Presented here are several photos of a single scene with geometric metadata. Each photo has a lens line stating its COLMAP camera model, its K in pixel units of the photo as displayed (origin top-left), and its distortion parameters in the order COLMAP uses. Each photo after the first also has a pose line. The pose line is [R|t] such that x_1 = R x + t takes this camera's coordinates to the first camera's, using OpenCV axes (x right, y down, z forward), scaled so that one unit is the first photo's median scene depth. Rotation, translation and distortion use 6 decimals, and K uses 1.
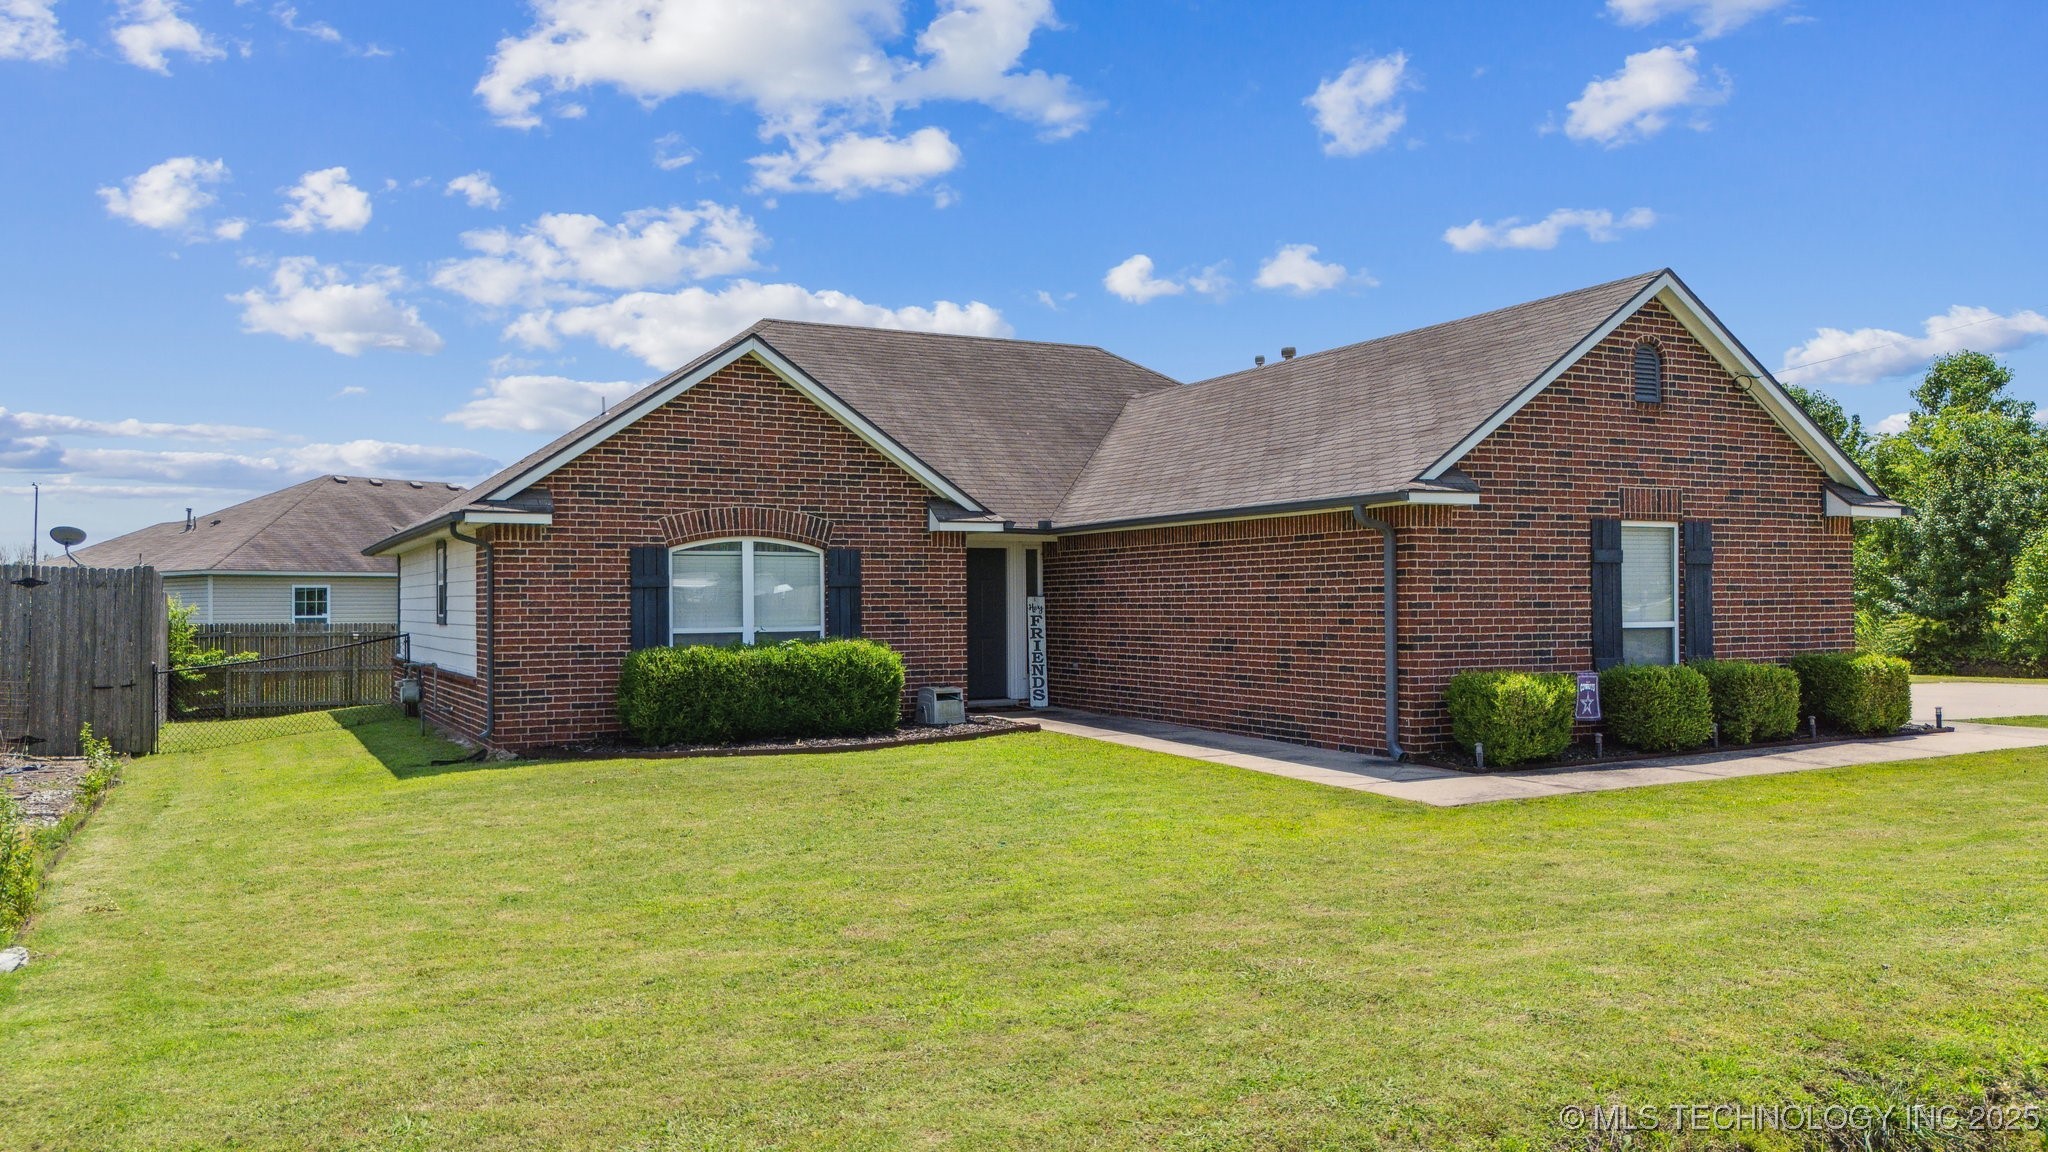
lens RADIAL K [[1517.0, 0, 1024.0], [0, 1517.0, 576.0], [0, 0, 1]] dist [0.079332, -0.091926]
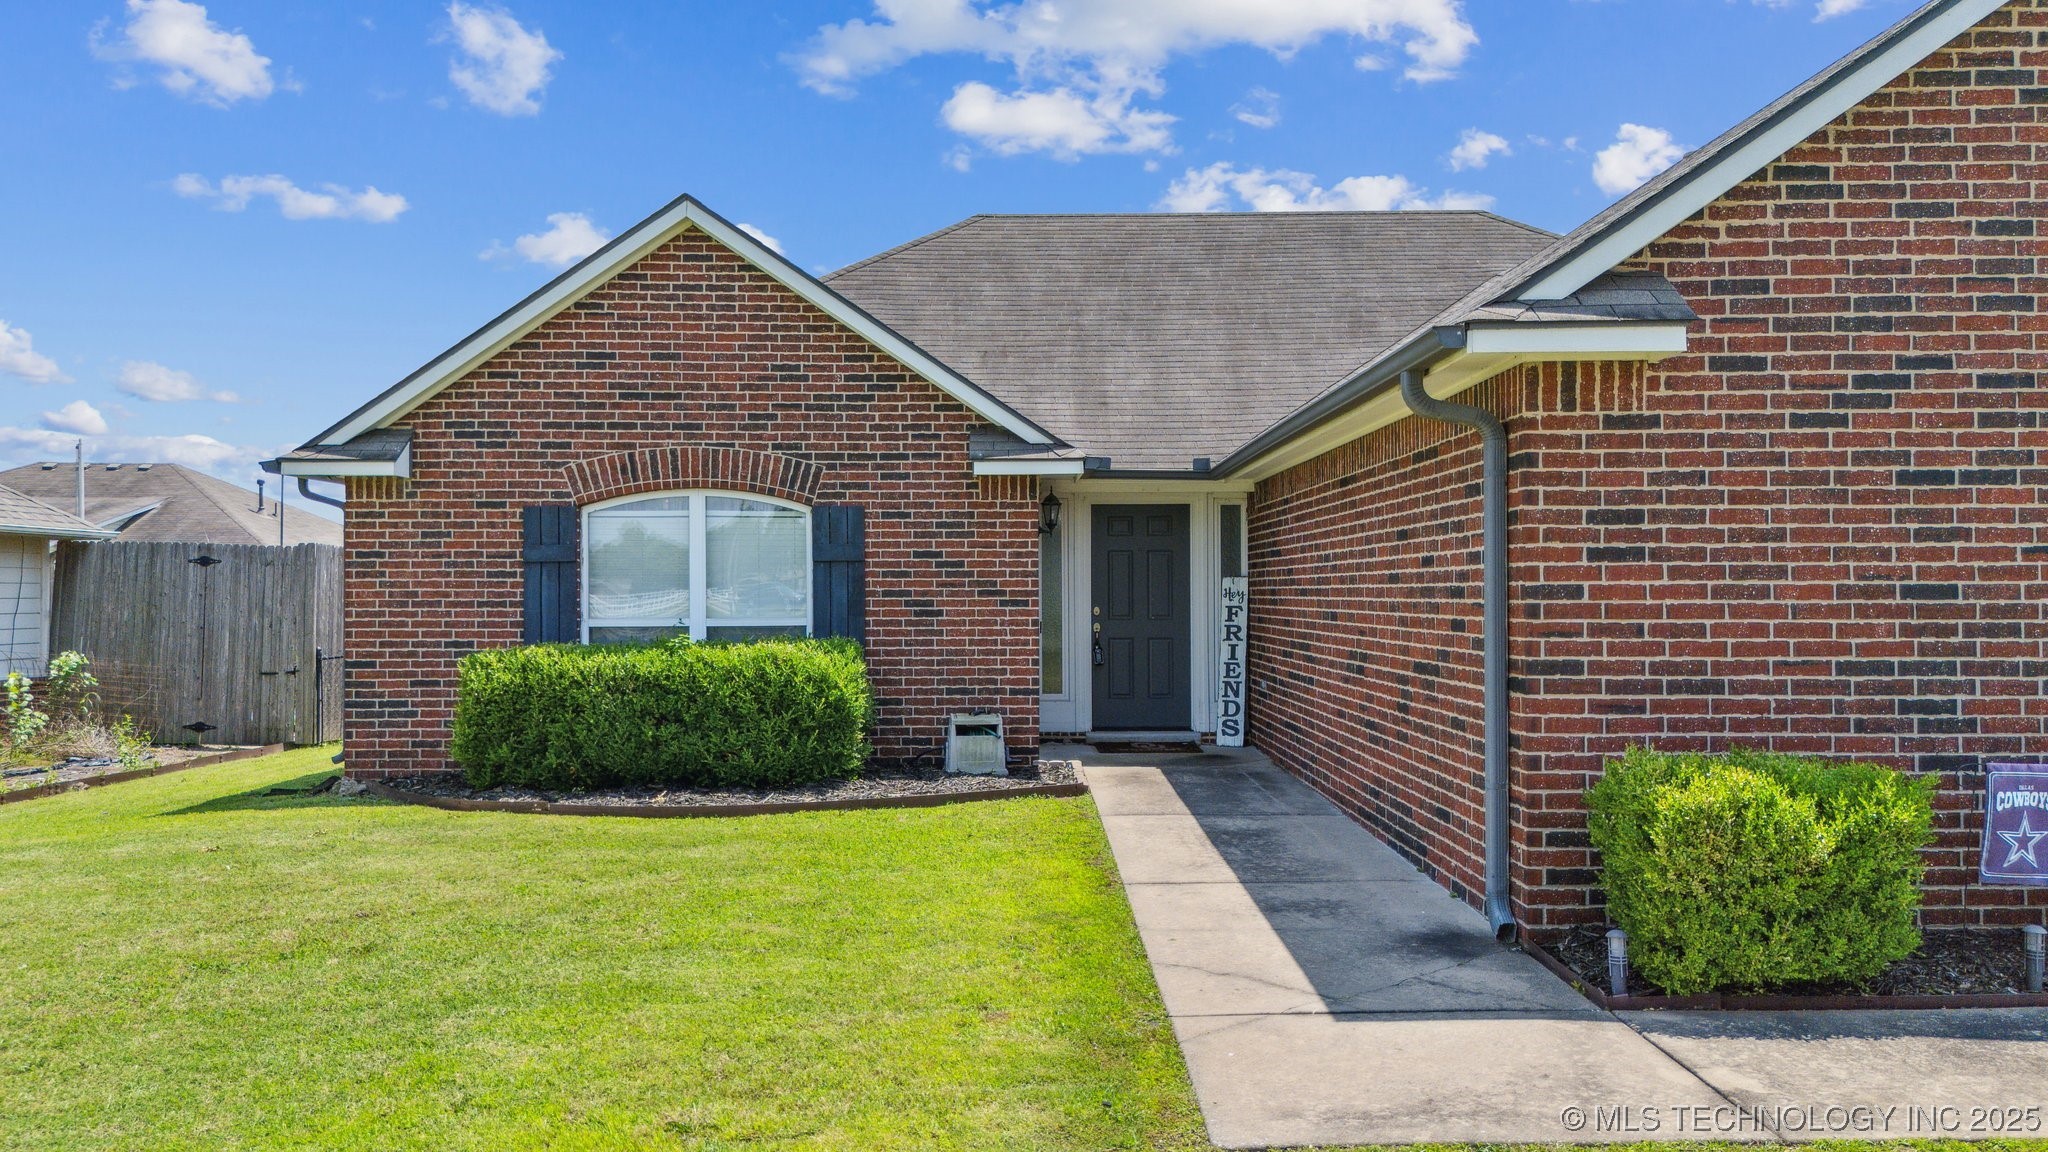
lens RADIAL K [[1517.0, 0, 1024.0], [0, 1517.0, 576.0], [0, 0, 1]] dist [0.079332, -0.091926]
pose [[0.886607, 0.000161, -0.462524, 0.289626], [0.004268, 0.999955, 0.008528, 0.009011], [0.462505, -0.009535, 0.886566, 0.473090]]
